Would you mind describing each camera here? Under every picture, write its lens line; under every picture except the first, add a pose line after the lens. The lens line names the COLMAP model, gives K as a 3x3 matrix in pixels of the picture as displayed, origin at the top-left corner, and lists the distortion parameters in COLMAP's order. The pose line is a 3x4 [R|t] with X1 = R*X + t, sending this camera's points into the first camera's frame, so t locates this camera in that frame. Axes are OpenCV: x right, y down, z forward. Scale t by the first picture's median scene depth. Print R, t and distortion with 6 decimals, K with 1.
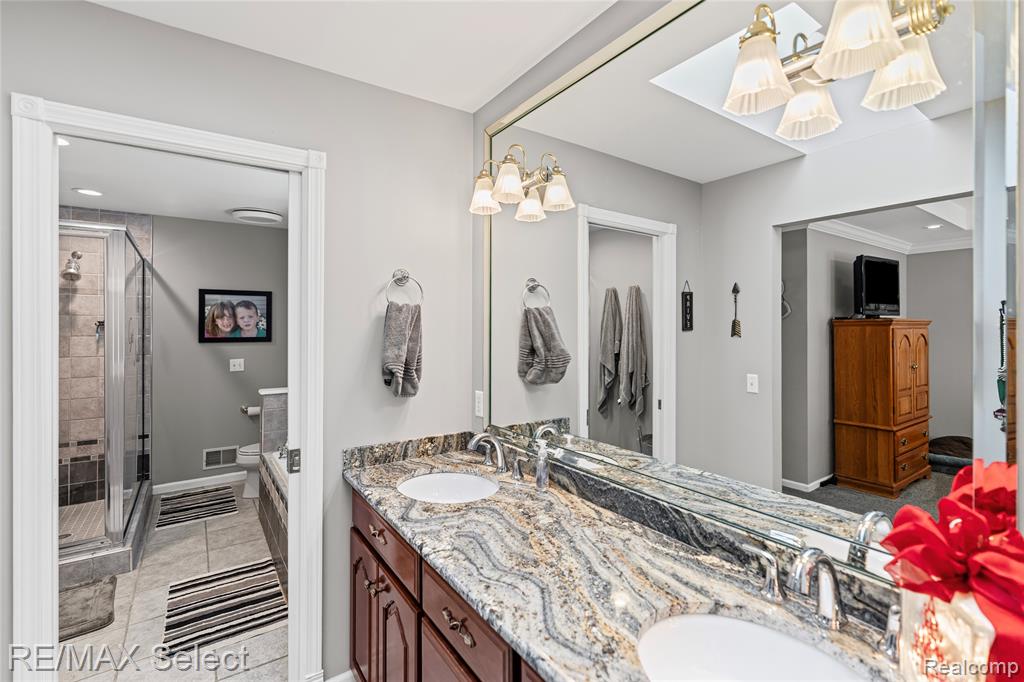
lens RADIAL K [[477.3, 0, 526.2], [0, 477.3, 319.4], [0, 0, 1]] dist [-0.011769, 0.004467]
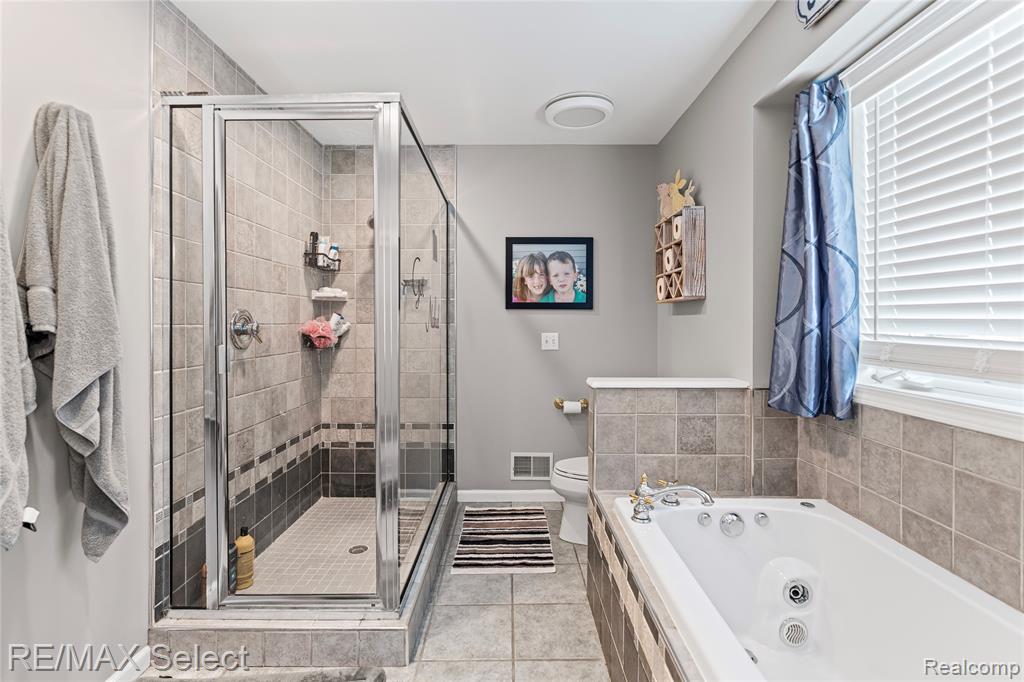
lens RADIAL K [[477.3, 0, 509.4], [0, 477.3, 318.9], [0, 0, 1]] dist [-0.011769, 0.004467]
pose [[0.819392, 0.002504, -0.573228, -0.262734], [0.003323, 0.999953, 0.009117, 0.059770], [0.573223, -0.009376, 0.819345, 0.400798]]
